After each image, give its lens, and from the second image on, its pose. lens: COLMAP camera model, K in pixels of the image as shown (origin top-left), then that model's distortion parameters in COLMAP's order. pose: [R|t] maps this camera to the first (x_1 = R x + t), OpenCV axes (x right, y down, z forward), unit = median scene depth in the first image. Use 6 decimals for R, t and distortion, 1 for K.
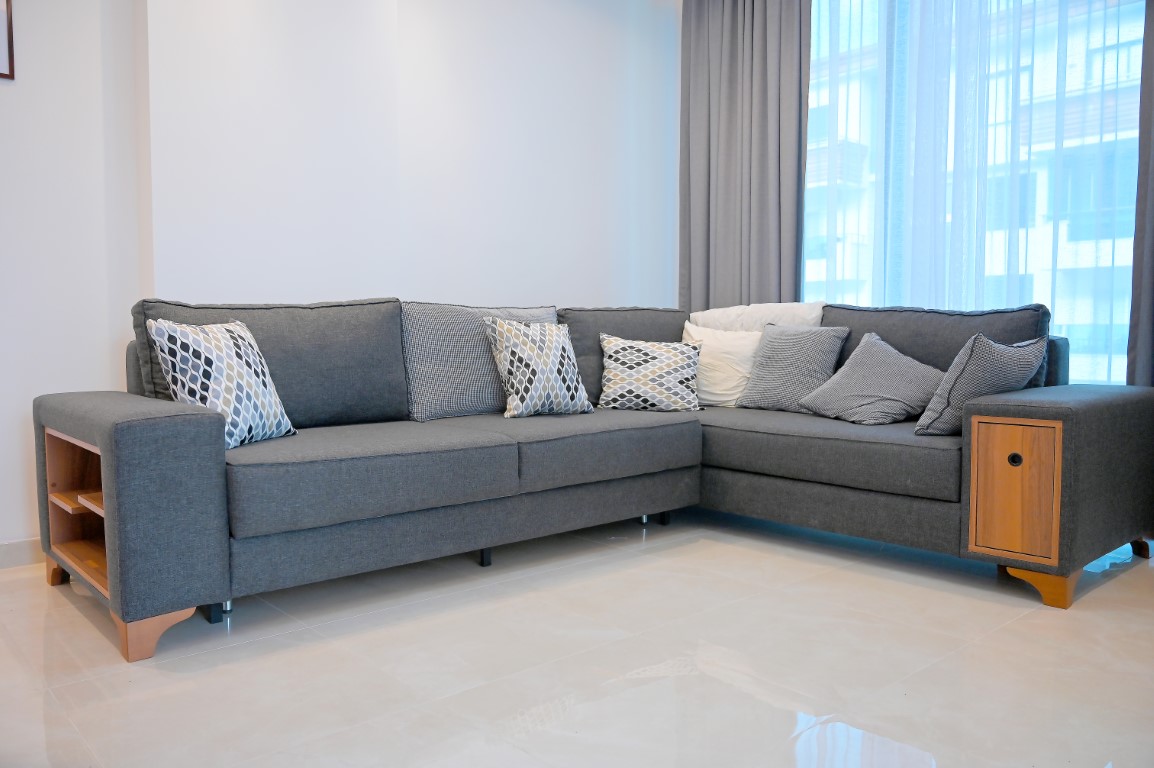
lens RADIAL K [[872.6, 0, 573.0], [0, 872.6, 380.1], [0, 0, 1]] dist [-0.006045, -0.002902]
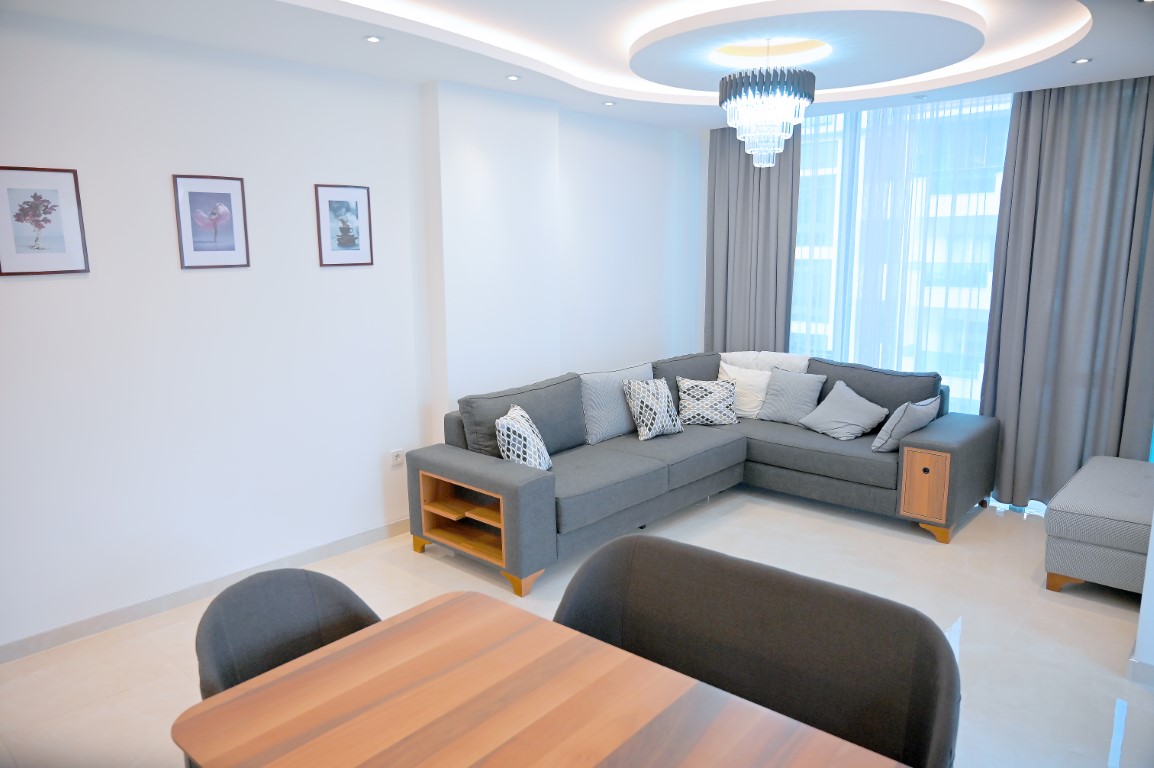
lens RADIAL K [[777.4, 0, 571.1], [0, 777.4, 374.8], [0, 0, 1]] dist [-0.008747, 0.004135]
pose [[0.994978, -0.024392, 0.097078, -0.360244], [0.013378, 0.993558, 0.112534, -0.262084], [-0.099197, -0.110670, 0.988894, -0.500200]]
